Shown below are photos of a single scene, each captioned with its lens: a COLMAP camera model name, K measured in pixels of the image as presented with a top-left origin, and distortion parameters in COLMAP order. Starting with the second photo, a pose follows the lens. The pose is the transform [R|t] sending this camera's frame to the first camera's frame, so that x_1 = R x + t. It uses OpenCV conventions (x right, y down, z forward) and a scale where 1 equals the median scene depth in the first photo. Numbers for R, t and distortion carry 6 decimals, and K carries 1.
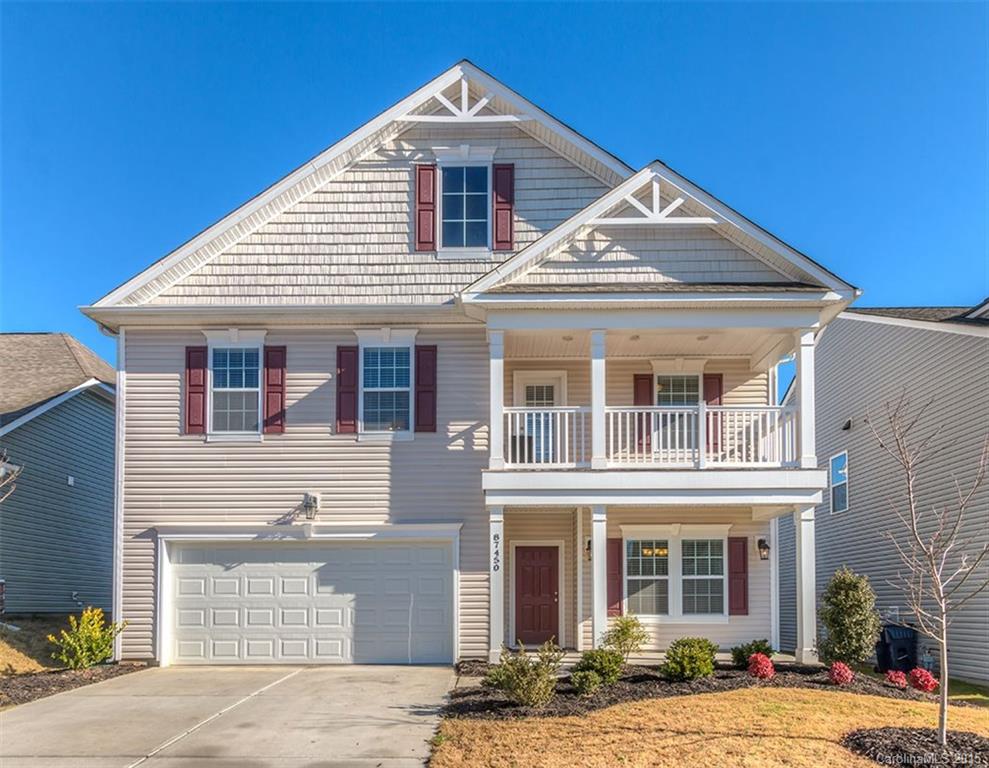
lens RADIAL K [[666.7, 0, 494.9], [0, 666.7, 385.0], [0, 0, 1]] dist [0.007941, 0.005252]
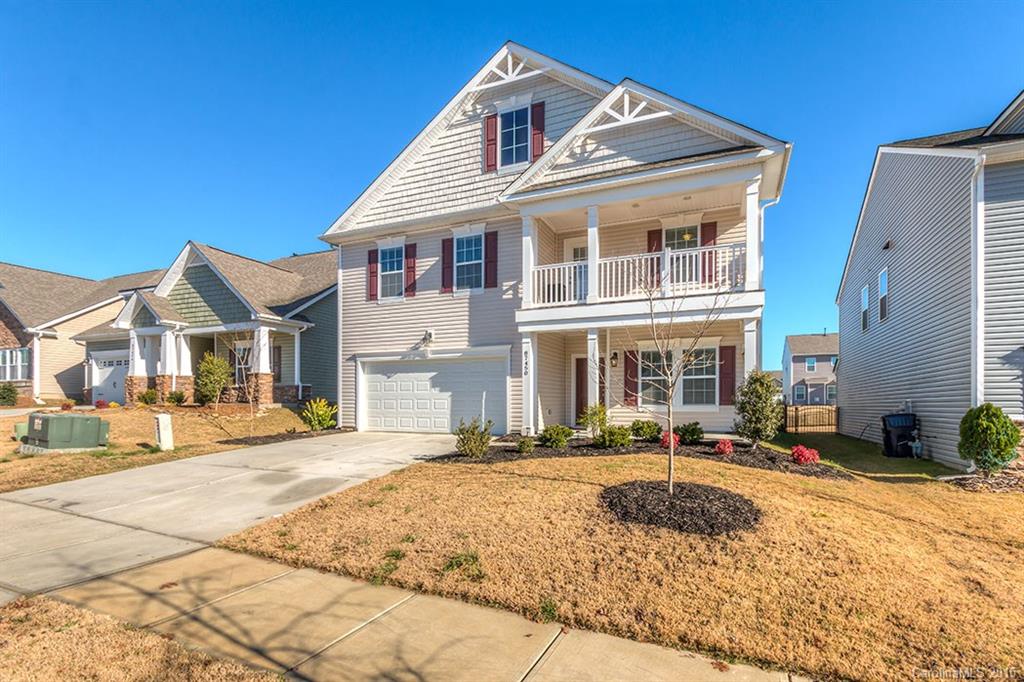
lens RADIAL K [[472.6, 0, 511.5], [0, 472.6, 243.5], [0, 0, 1]] dist [0.003201, 0.000158]
pose [[0.918880, -0.122783, -0.374944, 0.359542], [0.121693, 0.992209, -0.026683, 0.002662], [0.375299, -0.021110, 0.926663, -0.011534]]
